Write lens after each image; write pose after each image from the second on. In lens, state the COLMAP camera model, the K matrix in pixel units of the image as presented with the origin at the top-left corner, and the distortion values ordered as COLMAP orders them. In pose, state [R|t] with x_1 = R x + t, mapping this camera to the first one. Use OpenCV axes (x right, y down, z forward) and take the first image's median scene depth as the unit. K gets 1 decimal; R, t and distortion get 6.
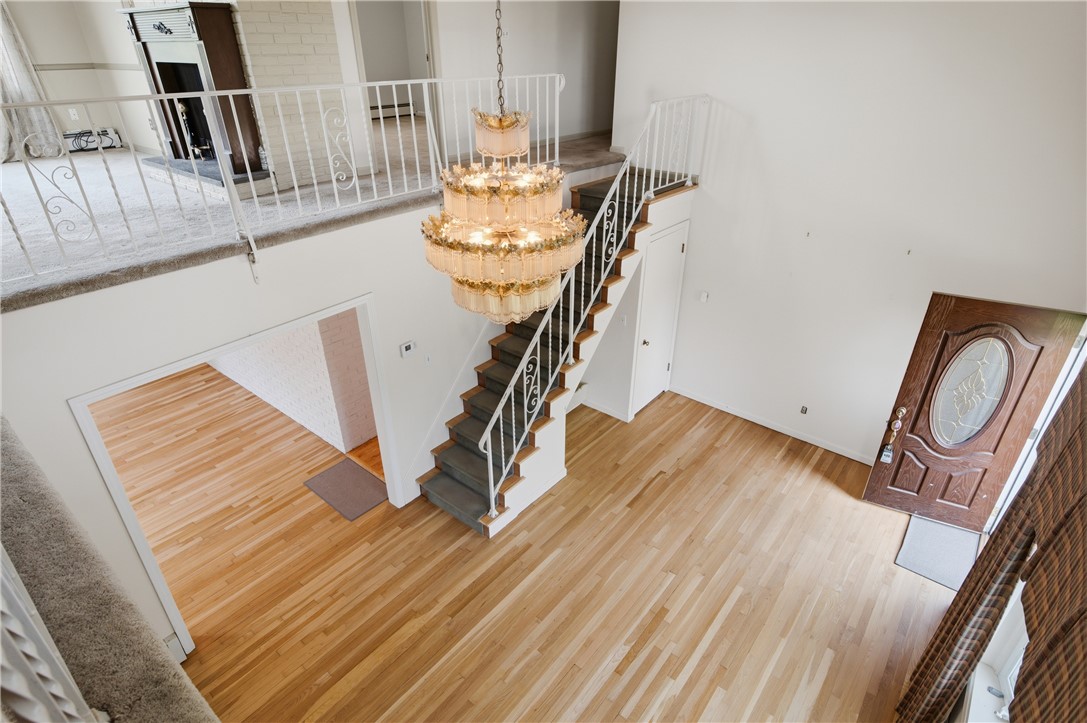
lens RADIAL K [[573.5, 0, 542.2], [0, 573.5, 365.3], [0, 0, 1]] dist [0.005290, 0.001929]
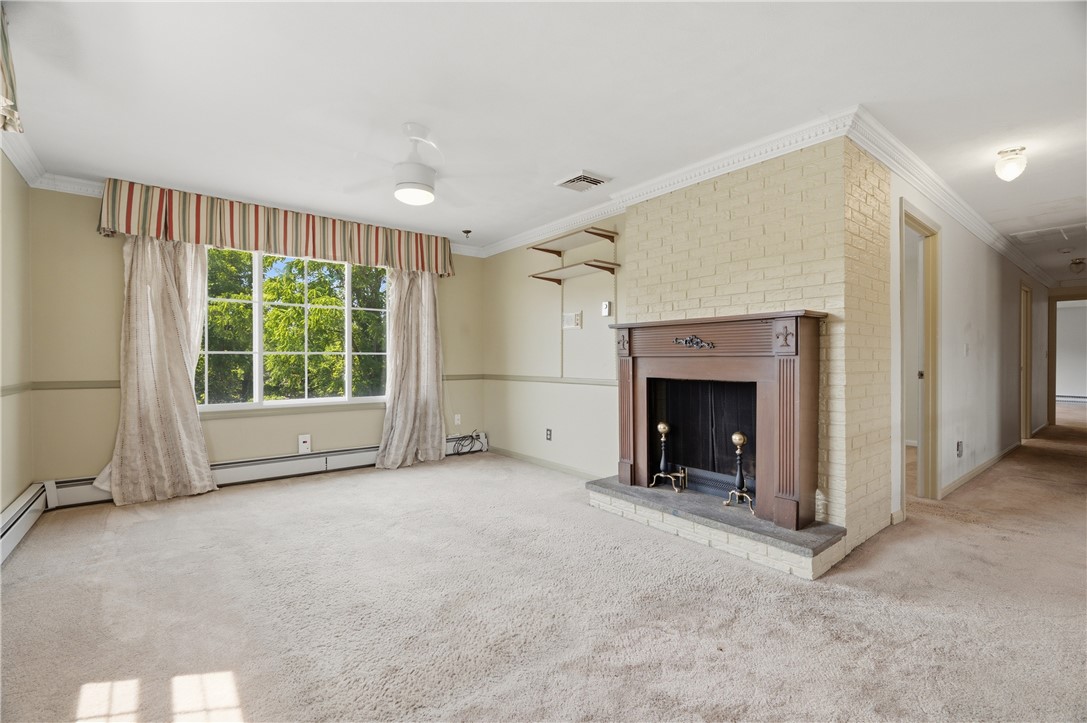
lens RADIAL K [[473.6, 0, 545.2], [0, 473.6, 359.6], [0, 0, 1]] dist [0.000474, 0.000000]
pose [[0.977983, 0.006874, -0.208571, -0.497581], [-0.107706, 0.872676, -0.476273, -0.151793], [0.178741, 0.488251, 0.854203, 0.276229]]
